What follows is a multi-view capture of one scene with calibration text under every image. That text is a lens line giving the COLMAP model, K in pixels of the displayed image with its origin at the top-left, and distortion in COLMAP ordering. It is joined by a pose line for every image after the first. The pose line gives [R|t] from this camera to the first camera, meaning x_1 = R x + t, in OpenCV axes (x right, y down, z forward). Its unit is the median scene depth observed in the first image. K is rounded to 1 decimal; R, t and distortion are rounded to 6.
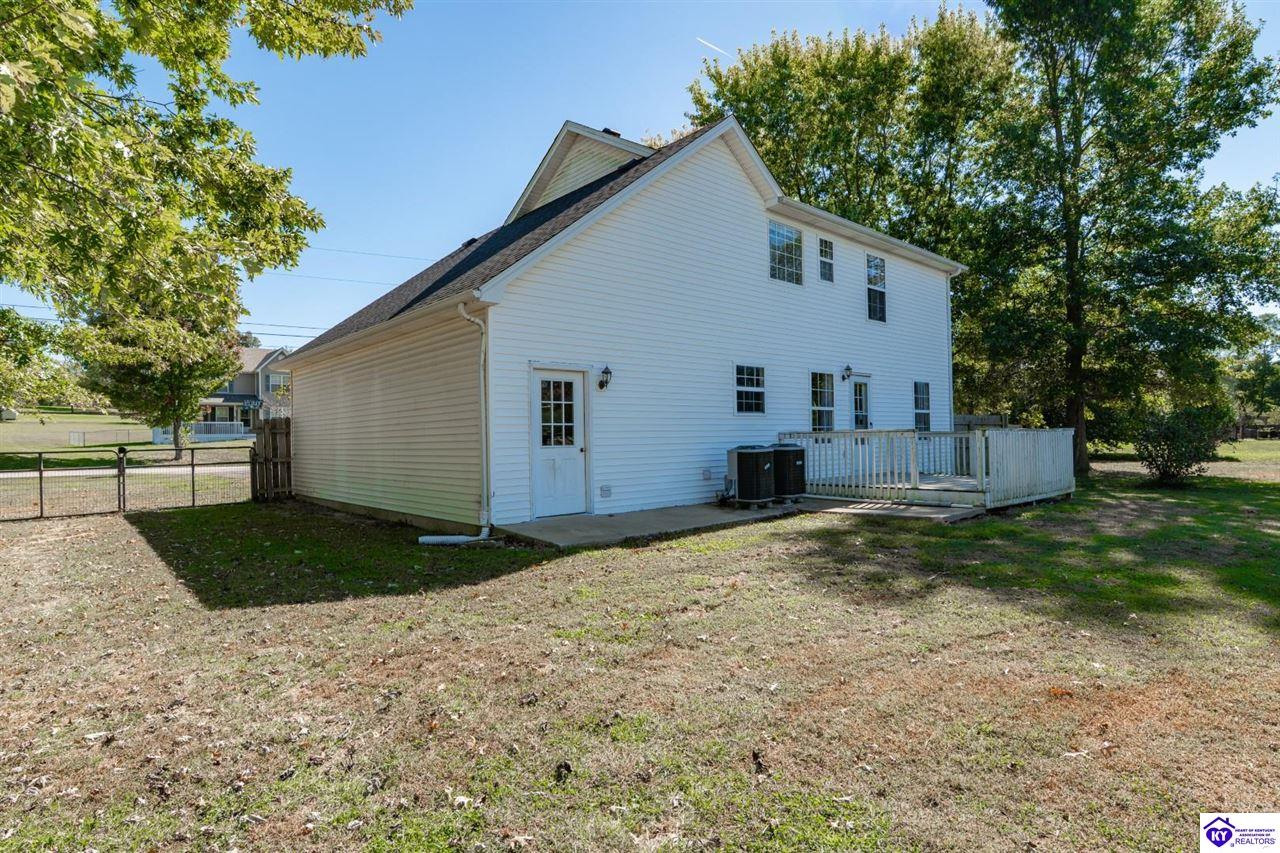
lens RADIAL K [[682.5, 0, 640.9], [0, 682.5, 427.0], [0, 0, 1]] dist [0.000040, -0.000002]
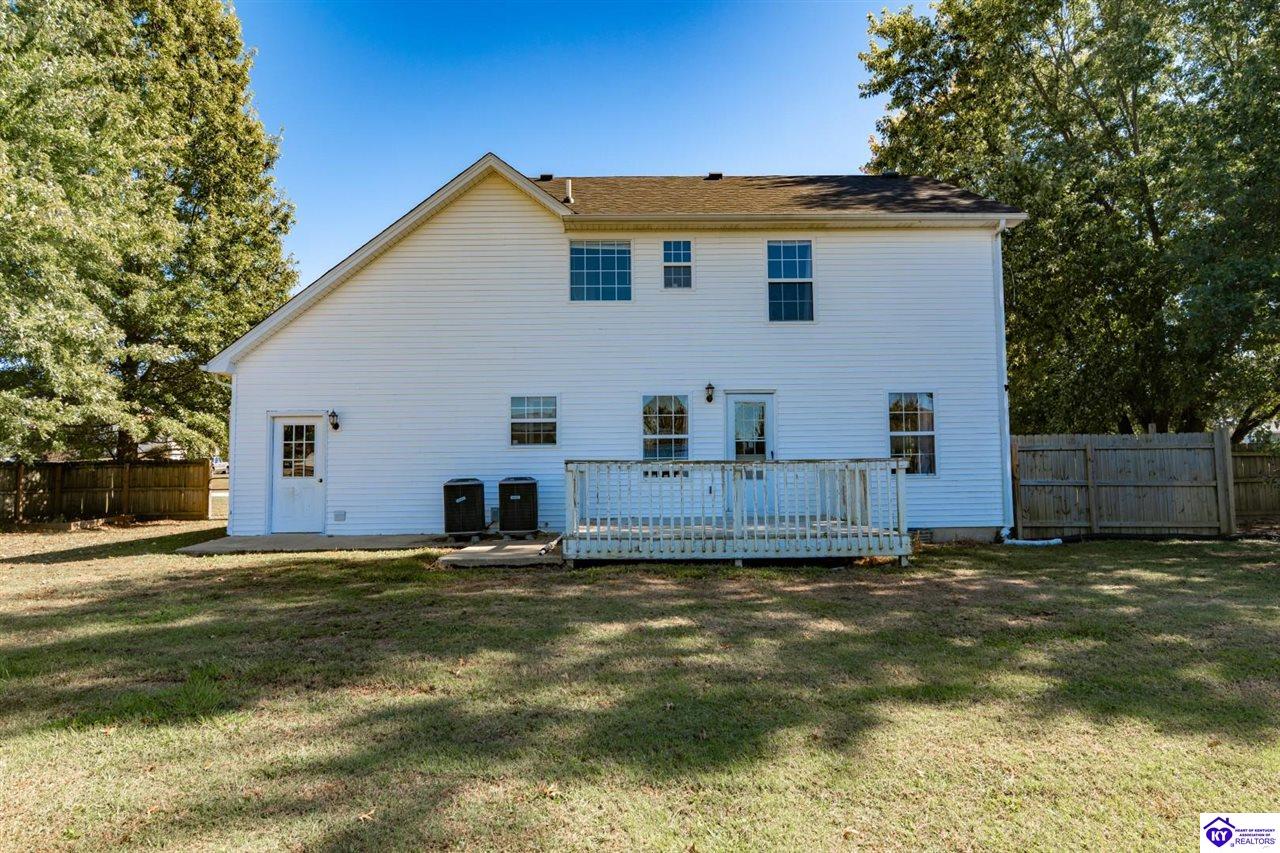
lens RADIAL K [[725.1, 0, 640.4], [0, 725.1, 430.3], [0, 0, 1]] dist [-0.002502, -0.000014]
pose [[0.749726, -0.033866, -0.660881, 0.878641], [0.012107, 0.999224, -0.037469, -0.000477], [0.661638, 0.020090, 0.749554, 0.300599]]
